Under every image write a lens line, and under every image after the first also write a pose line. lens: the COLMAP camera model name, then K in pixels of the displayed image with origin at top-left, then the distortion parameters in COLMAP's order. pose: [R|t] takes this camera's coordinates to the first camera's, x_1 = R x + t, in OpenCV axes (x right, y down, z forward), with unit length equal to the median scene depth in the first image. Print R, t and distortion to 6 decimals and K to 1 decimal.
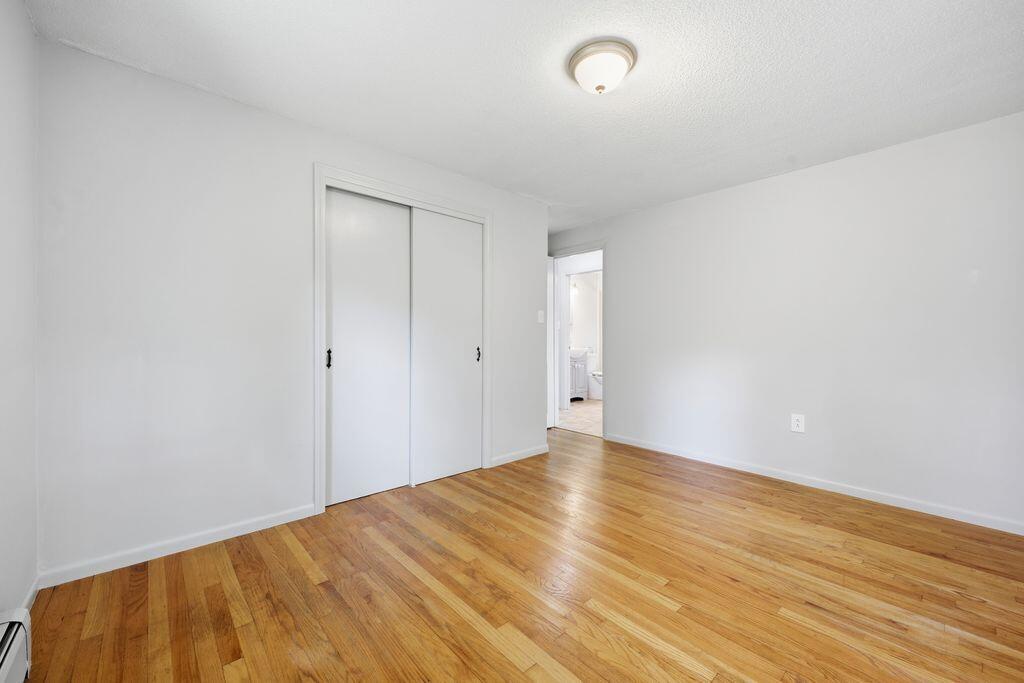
lens RADIAL K [[408.5, 0, 512.0], [0, 408.5, 341.5], [0, 0, 1]] dist [0.001522, 0.000010]
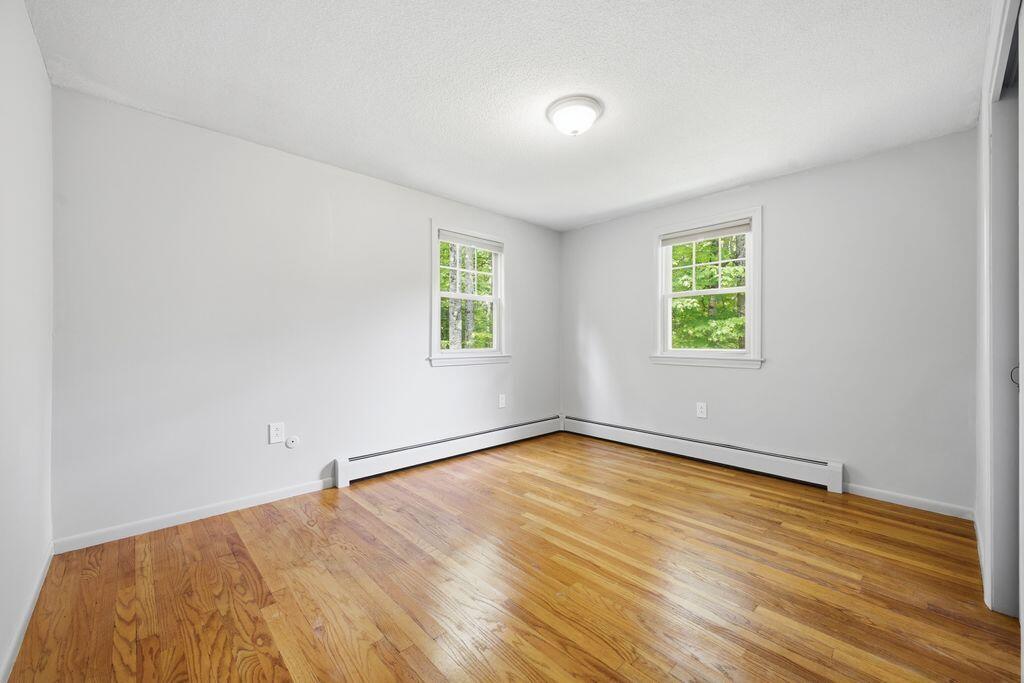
lens RADIAL K [[408.5, 0, 512.0], [0, 408.5, 341.5], [0, 0, 1]] dist [0.001522, 0.000010]
pose [[-0.999621, -0.002557, -0.027395, 0.433207], [-0.002819, 0.999951, 0.009539, -0.013819], [0.027370, 0.009613, -0.999579, 2.216959]]
